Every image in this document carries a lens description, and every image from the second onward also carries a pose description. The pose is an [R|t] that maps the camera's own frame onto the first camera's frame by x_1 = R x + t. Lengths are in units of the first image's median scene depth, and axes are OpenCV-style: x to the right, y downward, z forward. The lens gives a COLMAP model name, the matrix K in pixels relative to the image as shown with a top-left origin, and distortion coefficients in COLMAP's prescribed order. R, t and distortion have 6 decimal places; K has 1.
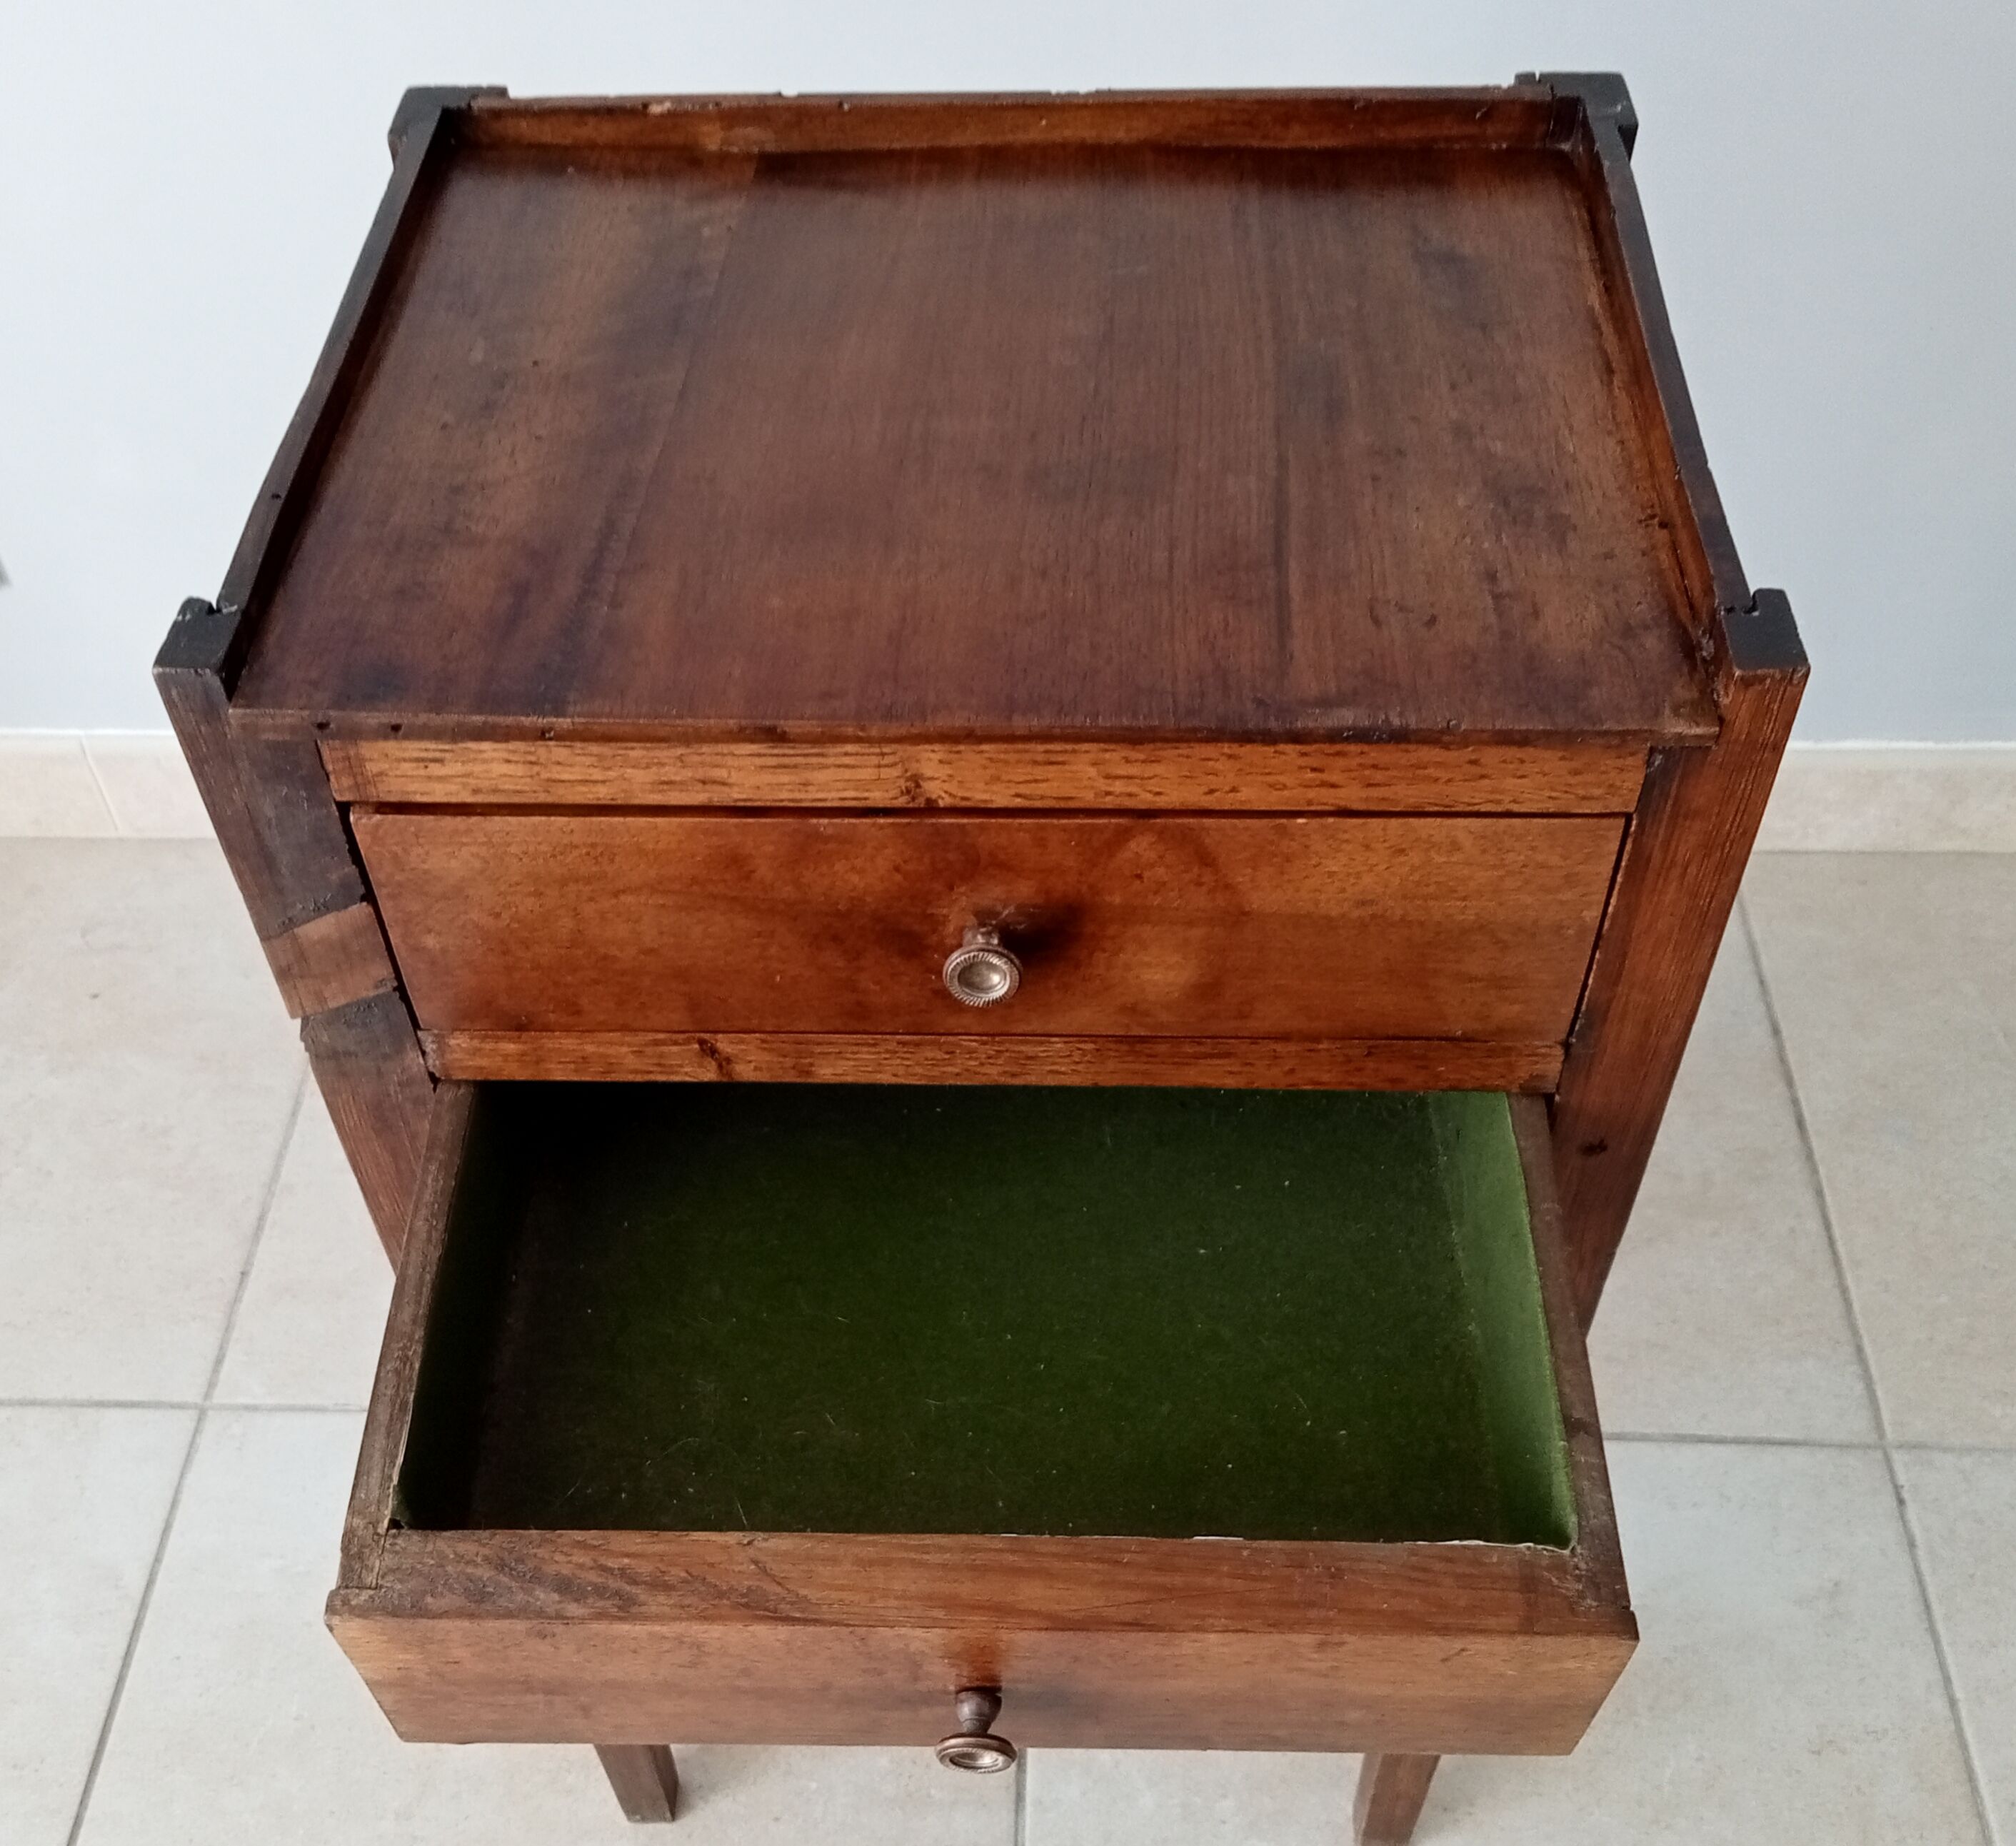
lens RADIAL K [[2230.7, 0, 994.1], [0, 2230.7, 983.1], [0, 0, 1]] dist [0.036711, 0.000000]
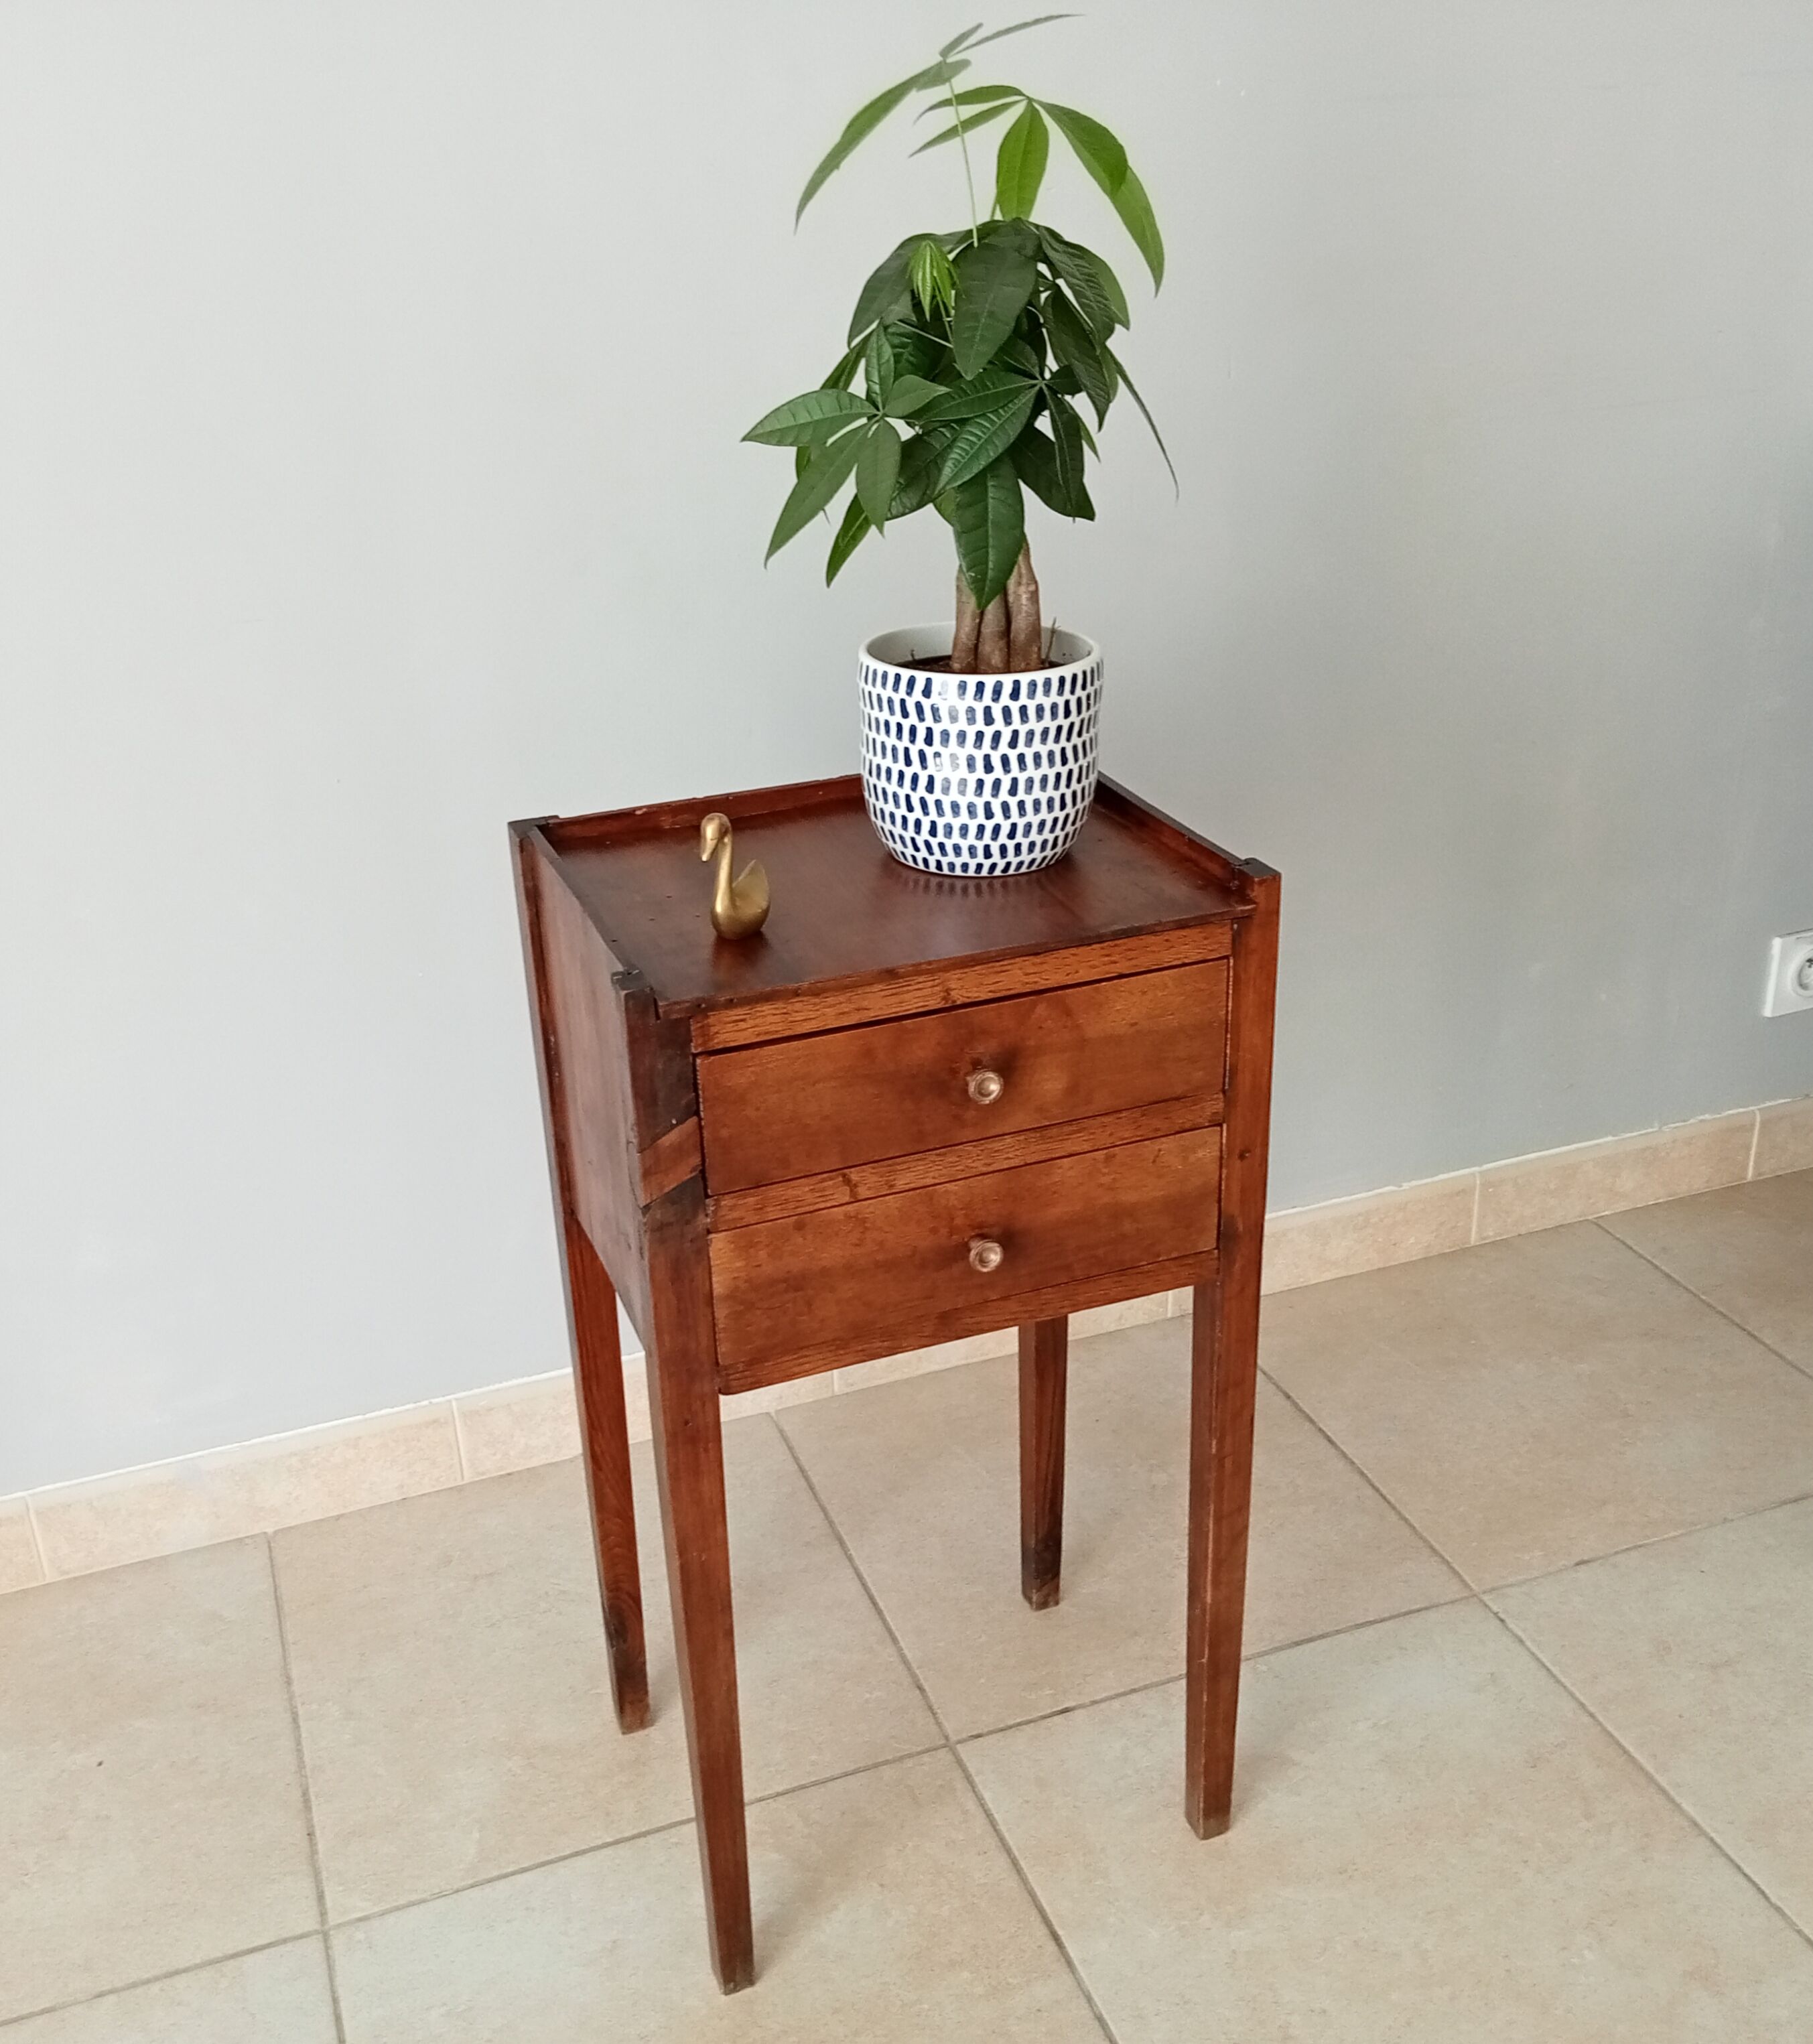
lens RADIAL K [[2076.9, 0, 877.1], [0, 2076.9, 1069.5], [0, 0, 1]] dist [0.039862, 0.000000]
pose [[0.918568, -0.175182, 0.354322, -0.805453], [0.298512, 0.895035, -0.331365, 0.611572], [-0.259081, 0.410150, 0.874445, -0.719510]]
